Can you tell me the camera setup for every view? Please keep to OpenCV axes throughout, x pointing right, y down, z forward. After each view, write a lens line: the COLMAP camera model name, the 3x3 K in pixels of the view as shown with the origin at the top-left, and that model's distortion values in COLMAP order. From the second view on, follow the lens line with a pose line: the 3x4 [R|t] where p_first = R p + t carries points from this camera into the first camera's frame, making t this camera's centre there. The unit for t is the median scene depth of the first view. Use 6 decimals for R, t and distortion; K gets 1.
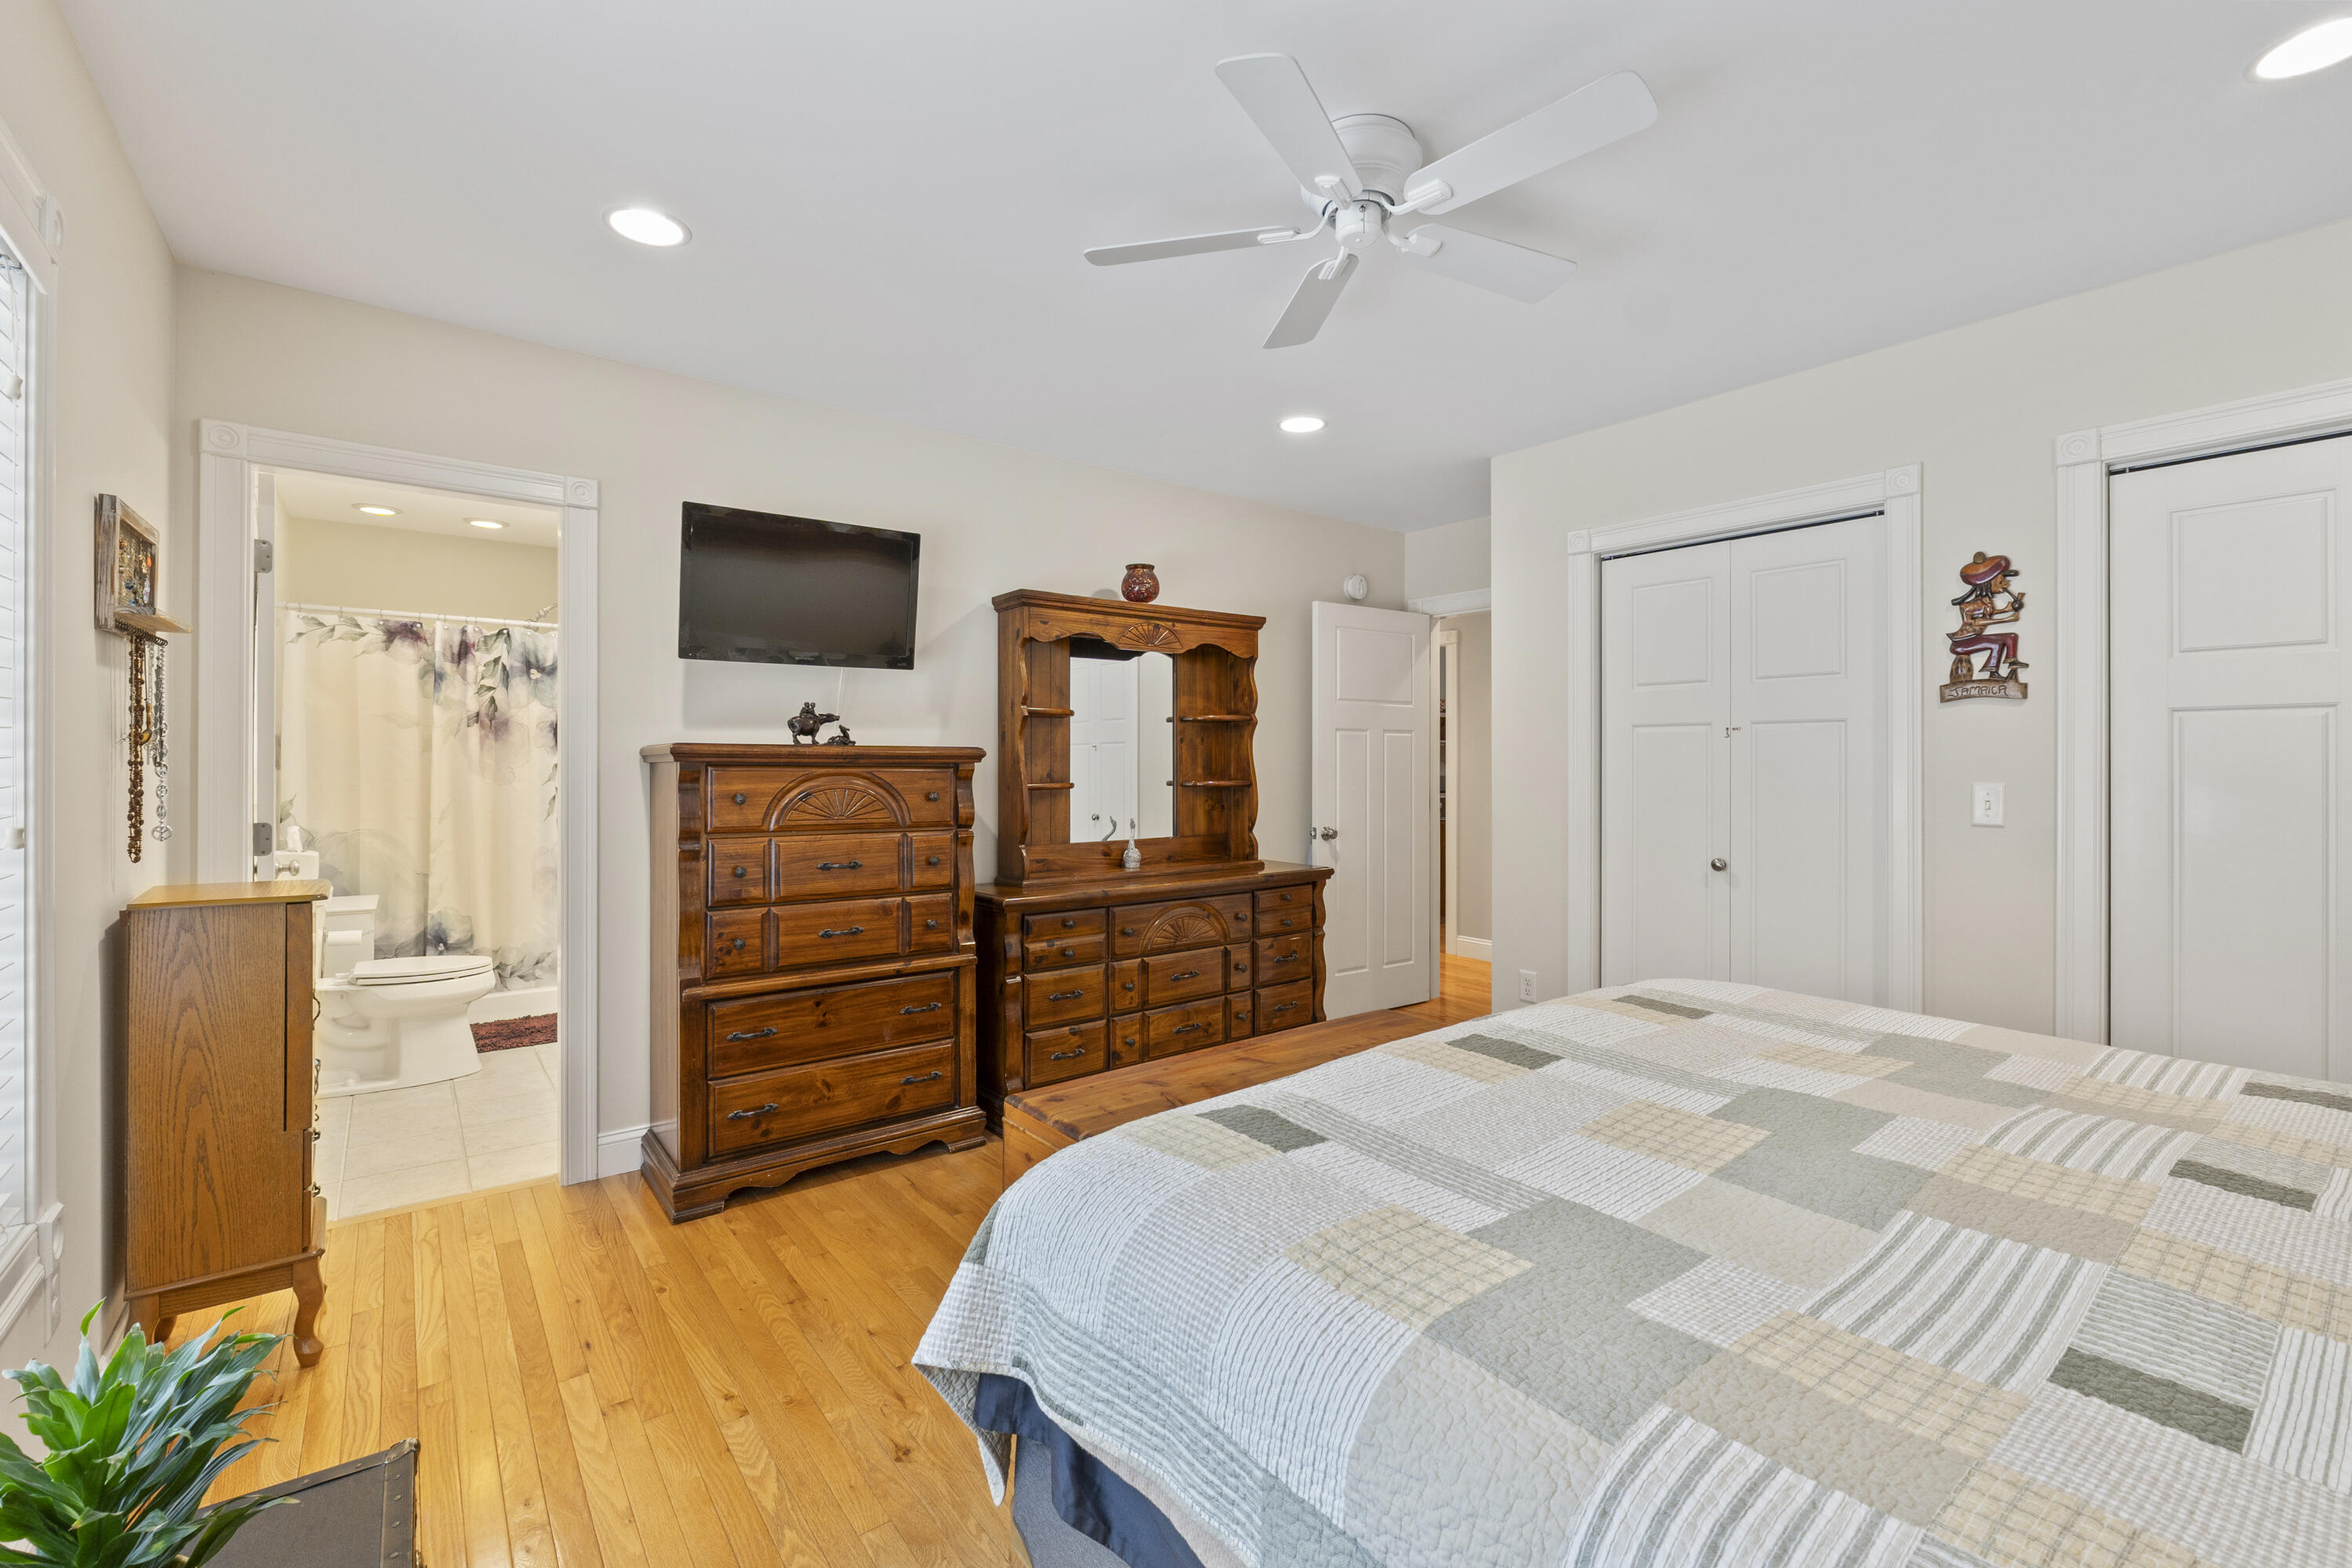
lens RADIAL K [[992.7, 0, 1169.4], [0, 992.7, 758.8], [0, 0, 1]] dist [-0.011792, 0.000079]
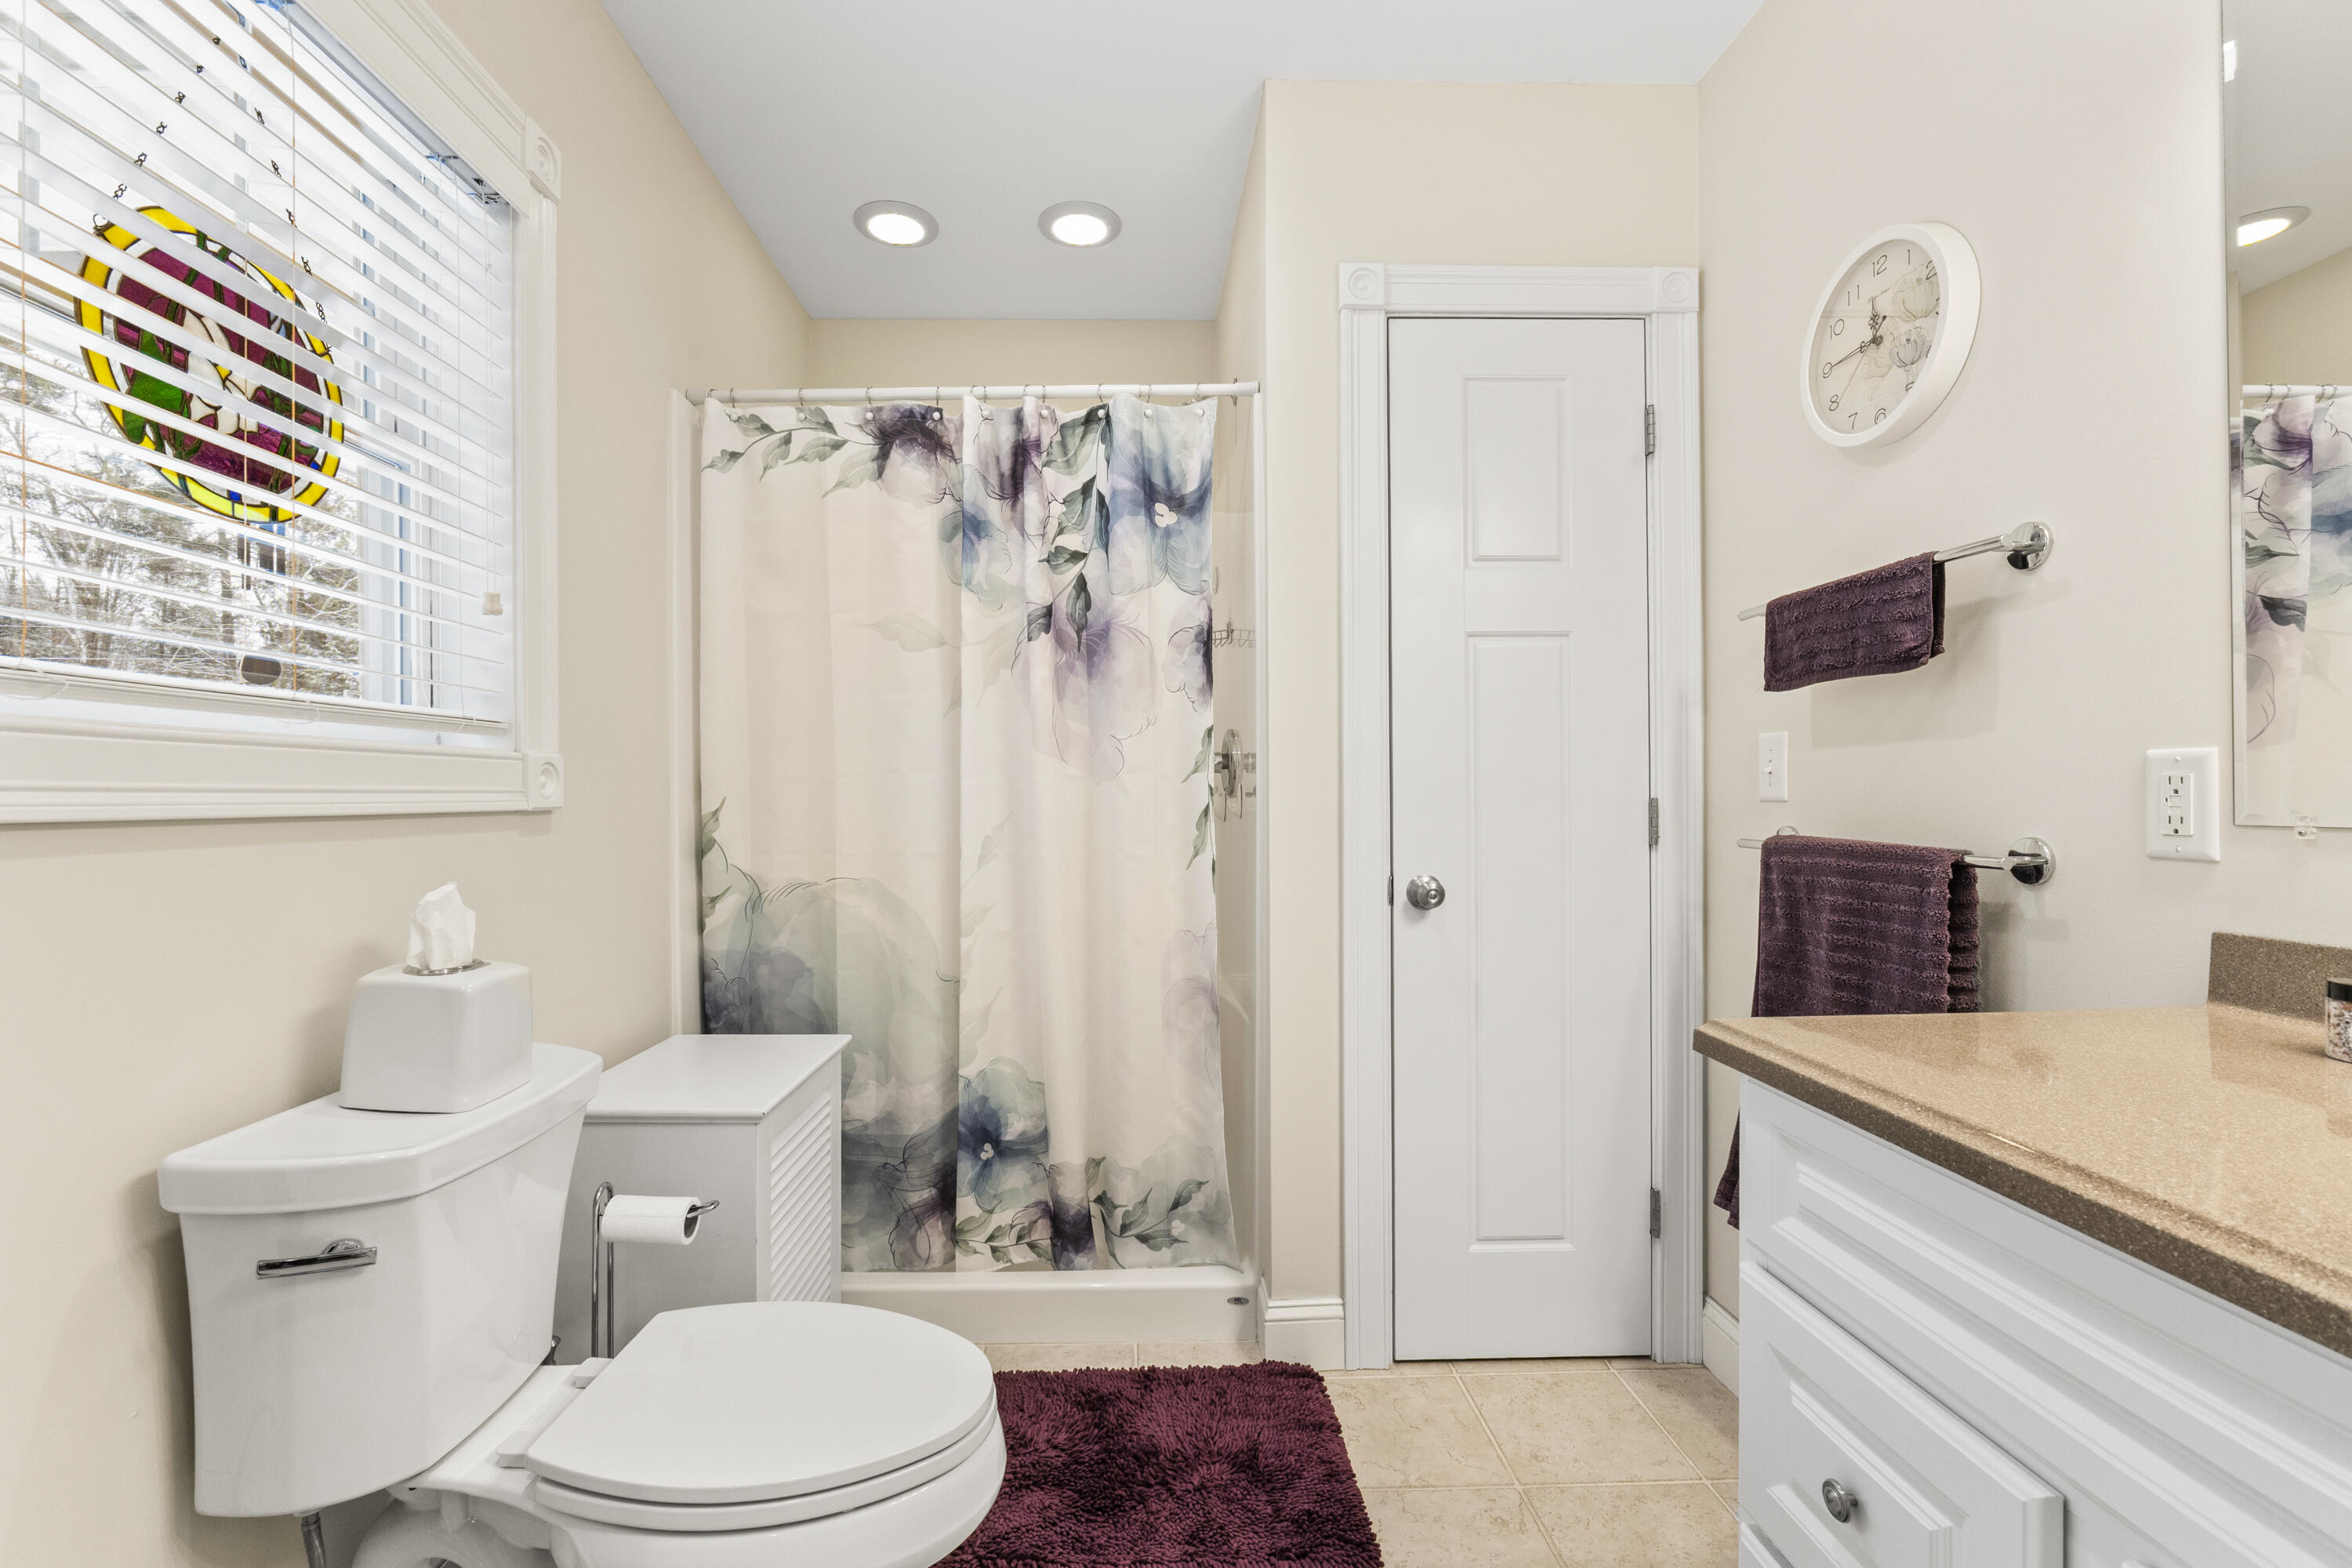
lens RADIAL K [[992.7, 0, 1168.3], [0, 992.7, 788.6], [0, 0, 1]] dist [-0.011792, 0.000079]
pose [[0.807574, -0.008974, -0.589698, -0.408529], [0.009190, 0.999954, -0.002632, 0.031666], [0.589694, -0.003294, 0.807620, 0.684859]]
